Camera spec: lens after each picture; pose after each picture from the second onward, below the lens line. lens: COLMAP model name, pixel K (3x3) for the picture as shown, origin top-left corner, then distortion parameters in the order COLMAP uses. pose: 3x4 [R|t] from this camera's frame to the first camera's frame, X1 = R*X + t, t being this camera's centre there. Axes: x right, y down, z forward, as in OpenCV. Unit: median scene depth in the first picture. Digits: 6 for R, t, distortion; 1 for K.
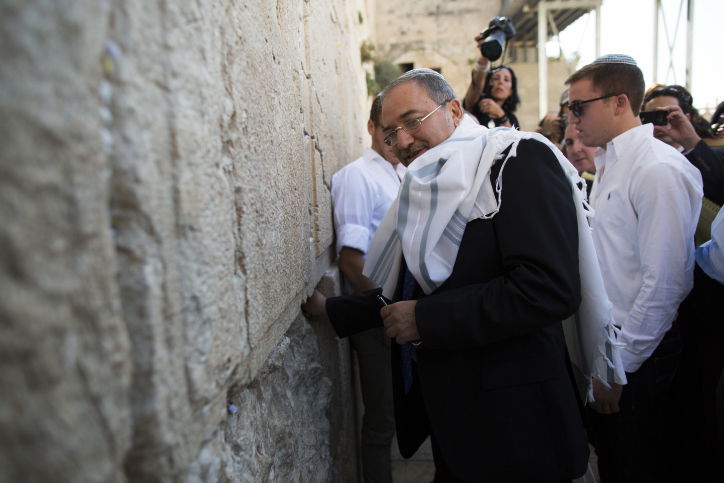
lens RADIAL K [[503.8, 0, 362.0], [0, 503.8, 241.5], [0, 0, 1]] dist [-0.005049, 0.002636]
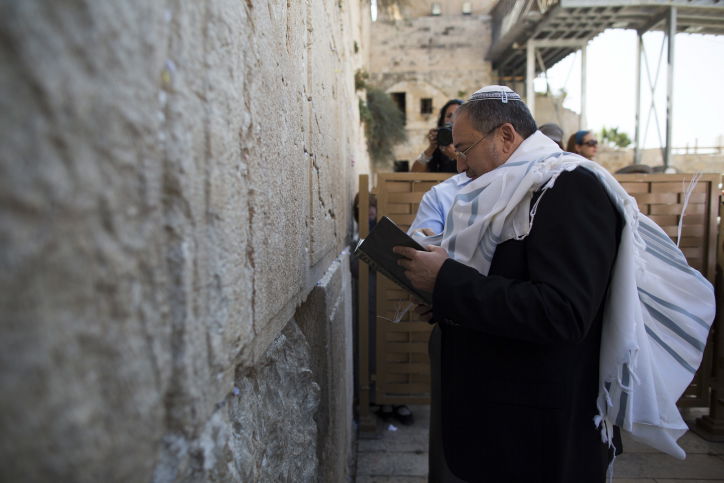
lens RADIAL K [[503.8, 0, 362.0], [0, 503.8, 241.5], [0, 0, 1]] dist [-0.005049, 0.002636]
pose [[0.999108, 0.034369, 0.024555, -0.019361], [-0.033094, 0.998173, -0.050549, 0.056678], [-0.026248, 0.049692, 0.998420, -0.131572]]
